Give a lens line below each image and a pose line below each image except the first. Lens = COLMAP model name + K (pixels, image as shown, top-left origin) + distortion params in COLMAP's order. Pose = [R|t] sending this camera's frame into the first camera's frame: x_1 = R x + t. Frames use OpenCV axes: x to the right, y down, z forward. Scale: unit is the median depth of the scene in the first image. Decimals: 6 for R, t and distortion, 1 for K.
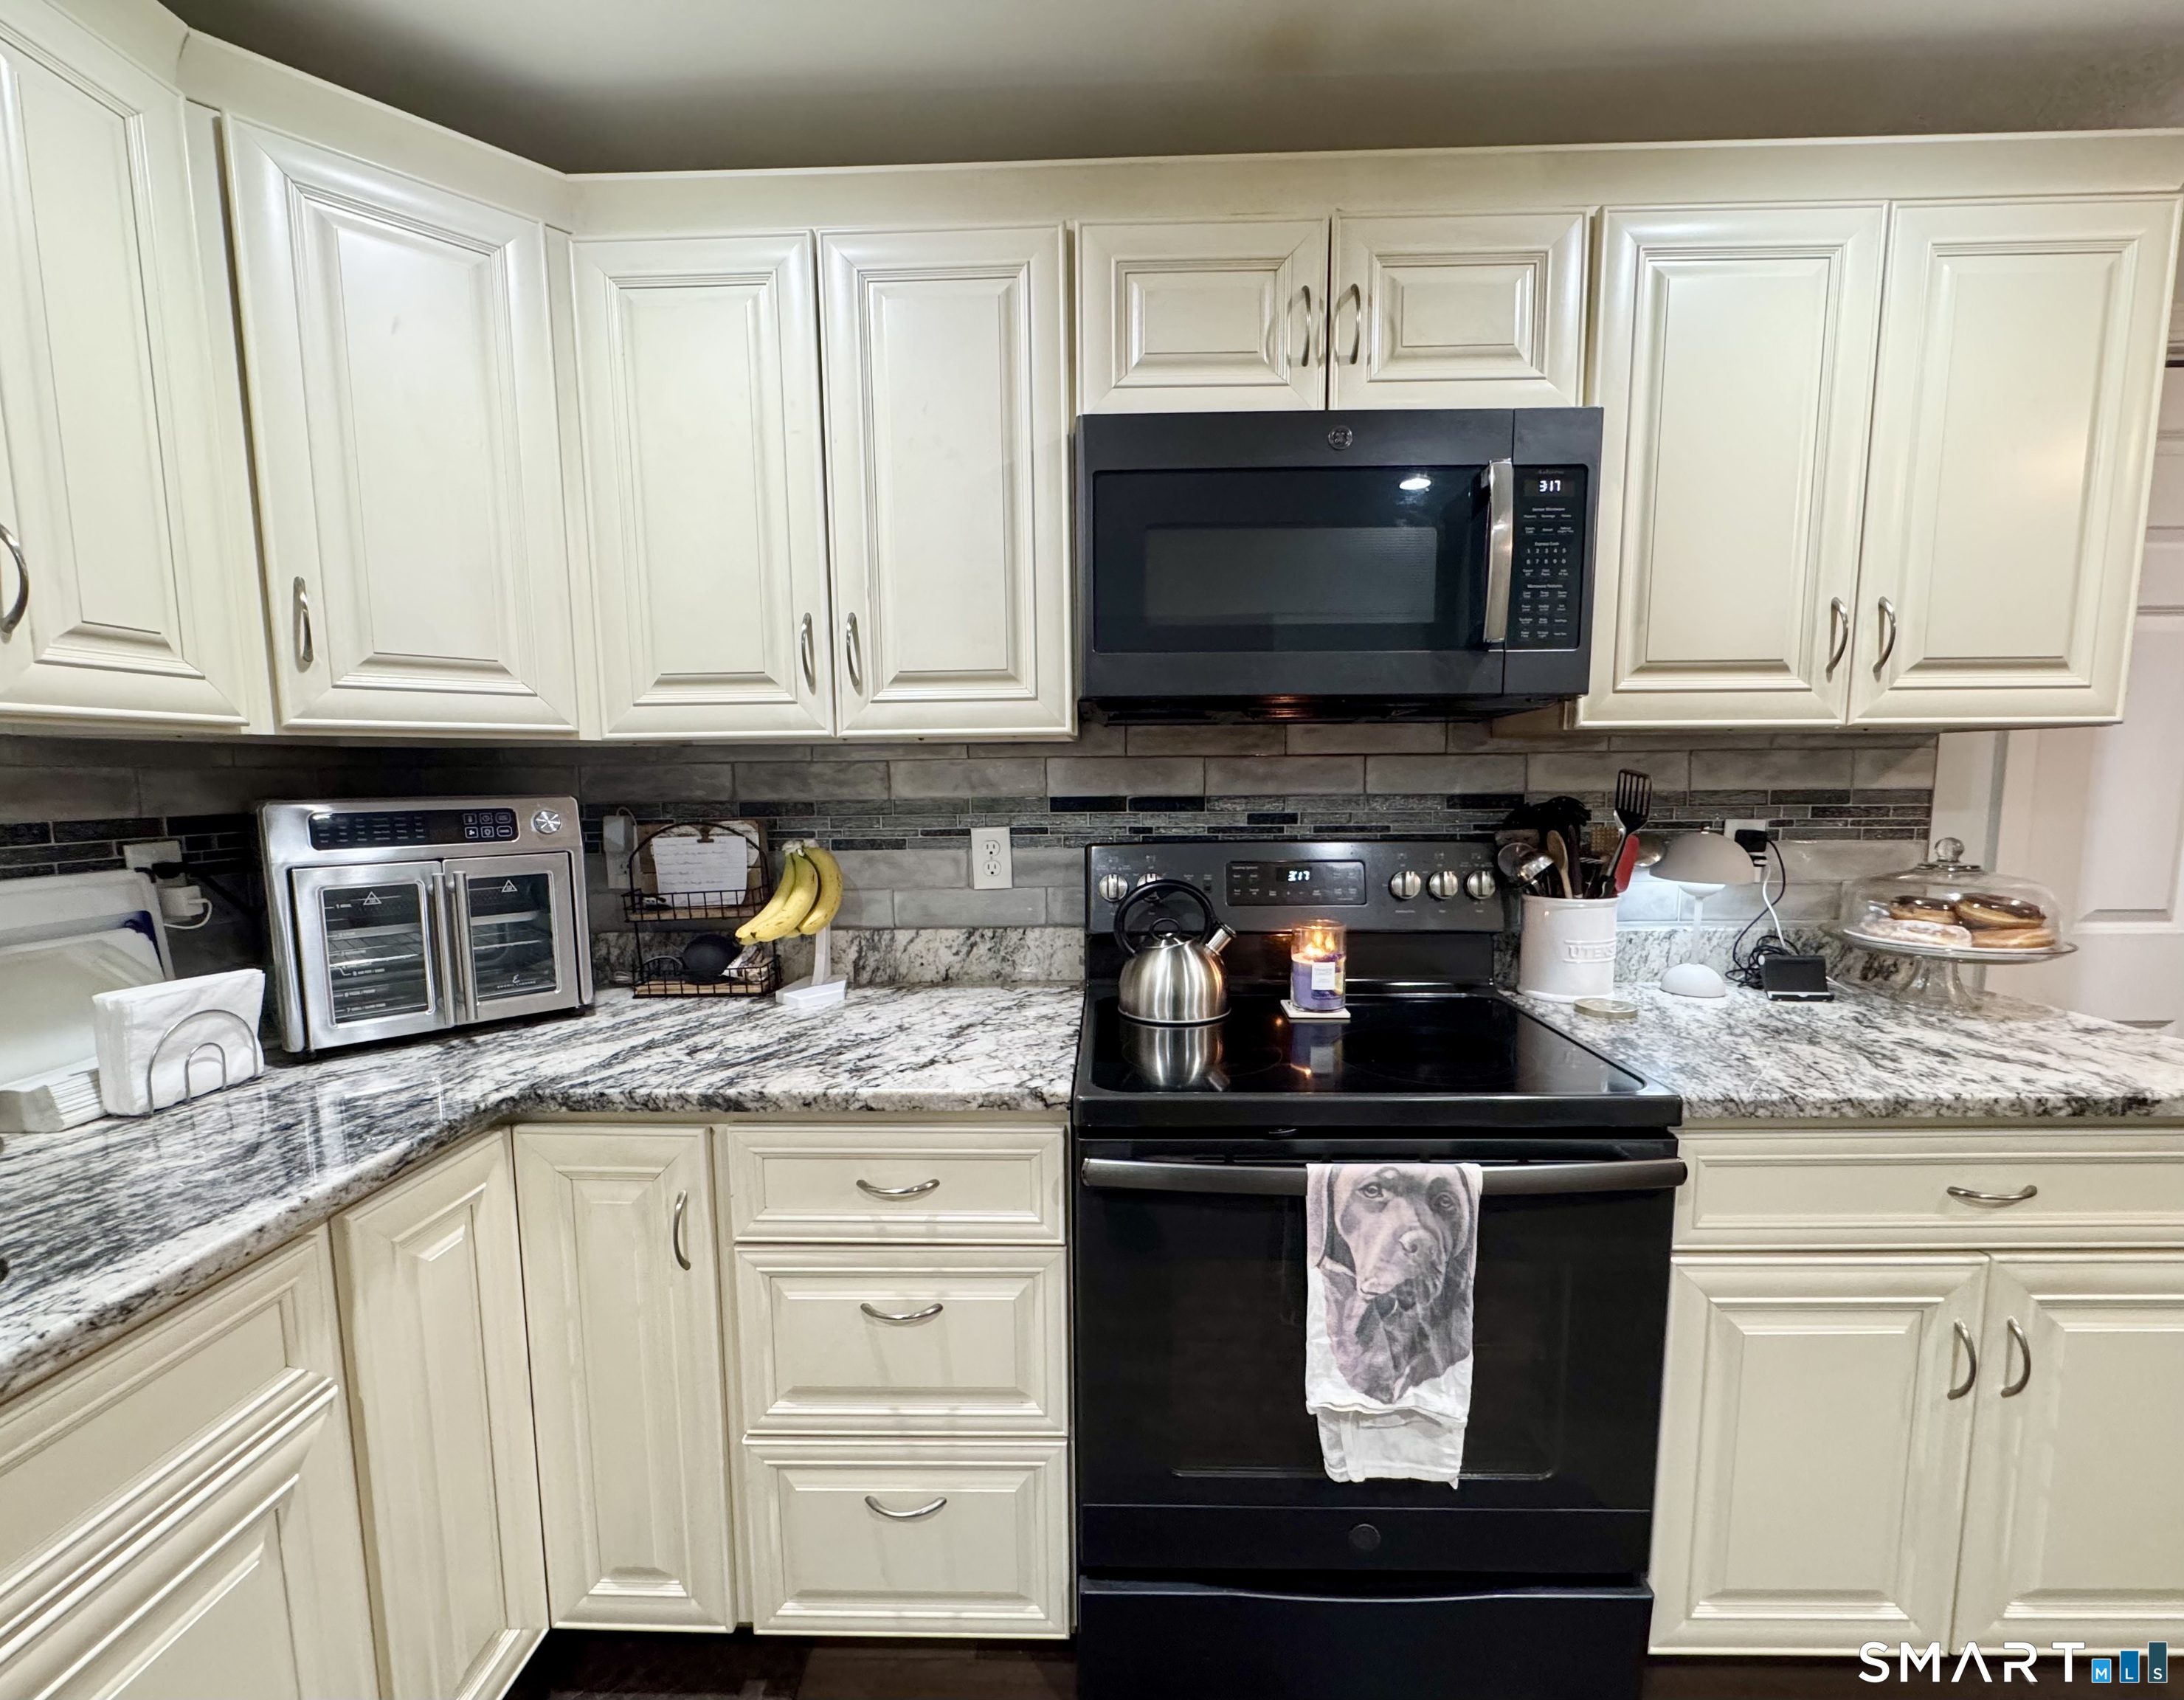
lens RADIAL K [[937.9, 0, 1087.7], [0, 937.9, 878.3], [0, 0, 1]] dist [-0.002294, 0.000221]
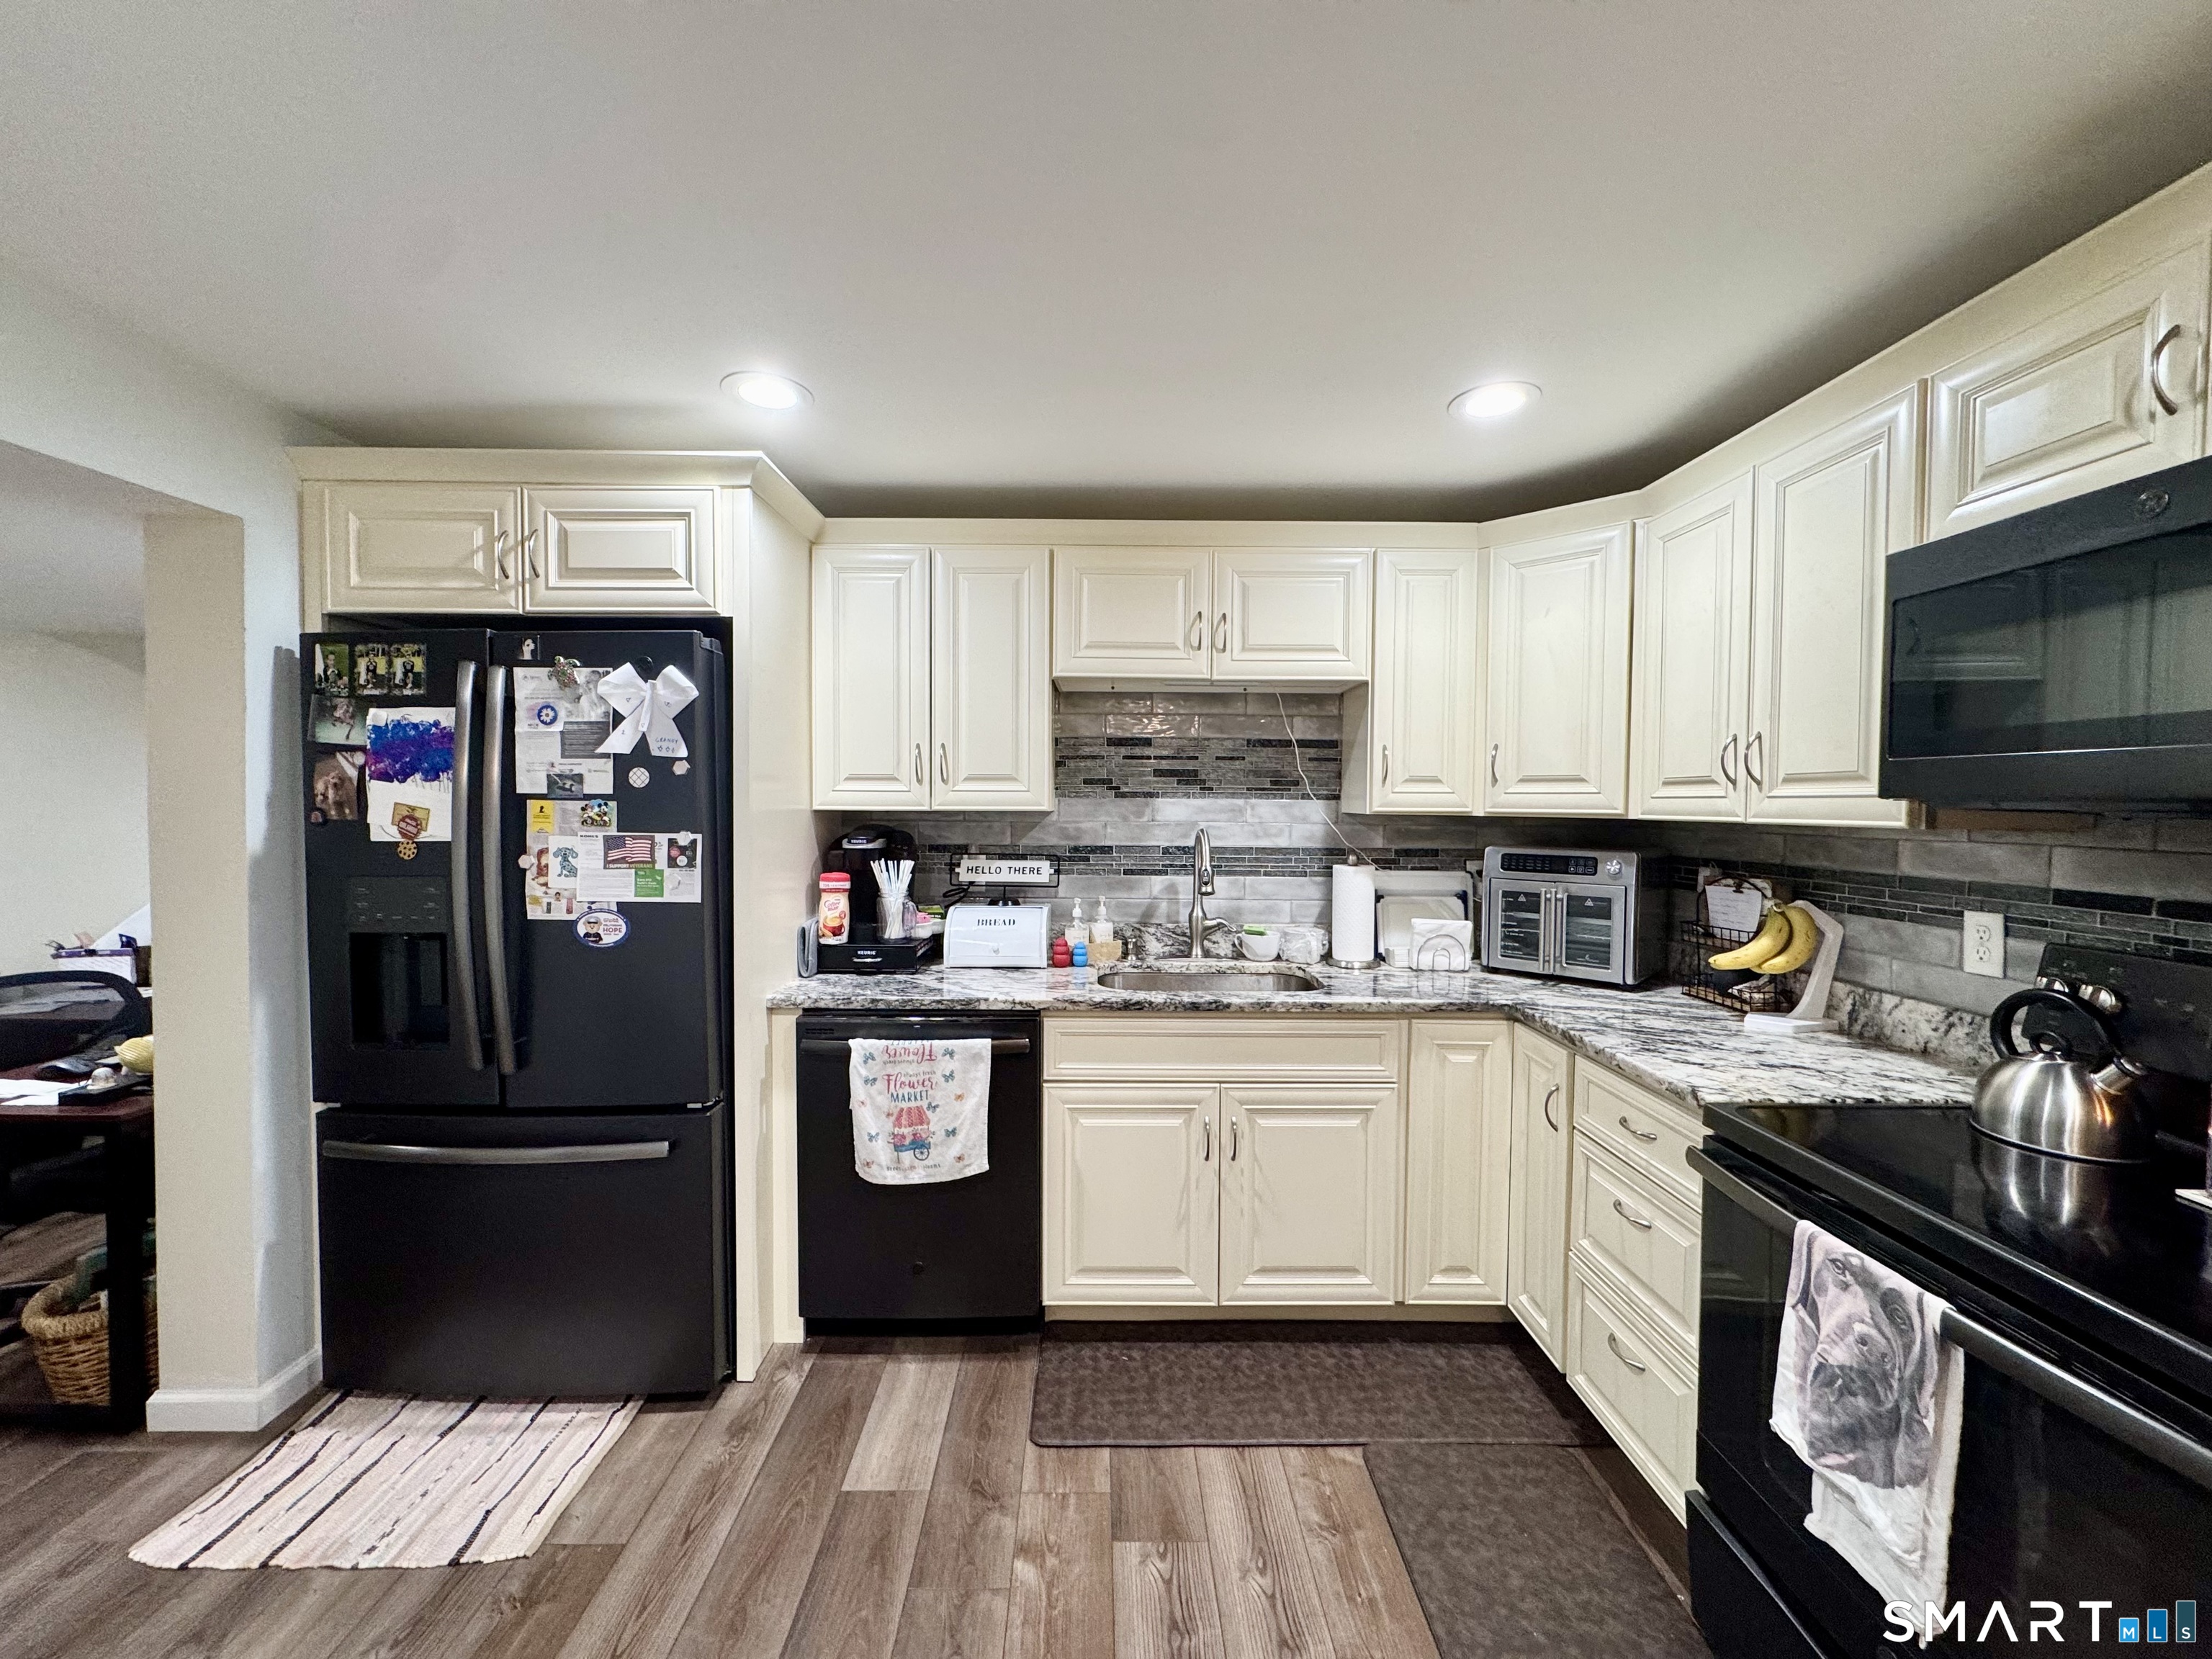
lens RADIAL K [[882.2, 0, 1106.0], [0, 882.2, 829.5], [0, 0, 1]] dist [-0.002205, -0.000075]
pose [[0.034734, 0.044247, -0.998417, 0.936507], [-0.119236, 0.992067, 0.039818, -0.080485], [0.992258, 0.117664, 0.039735, 0.041565]]
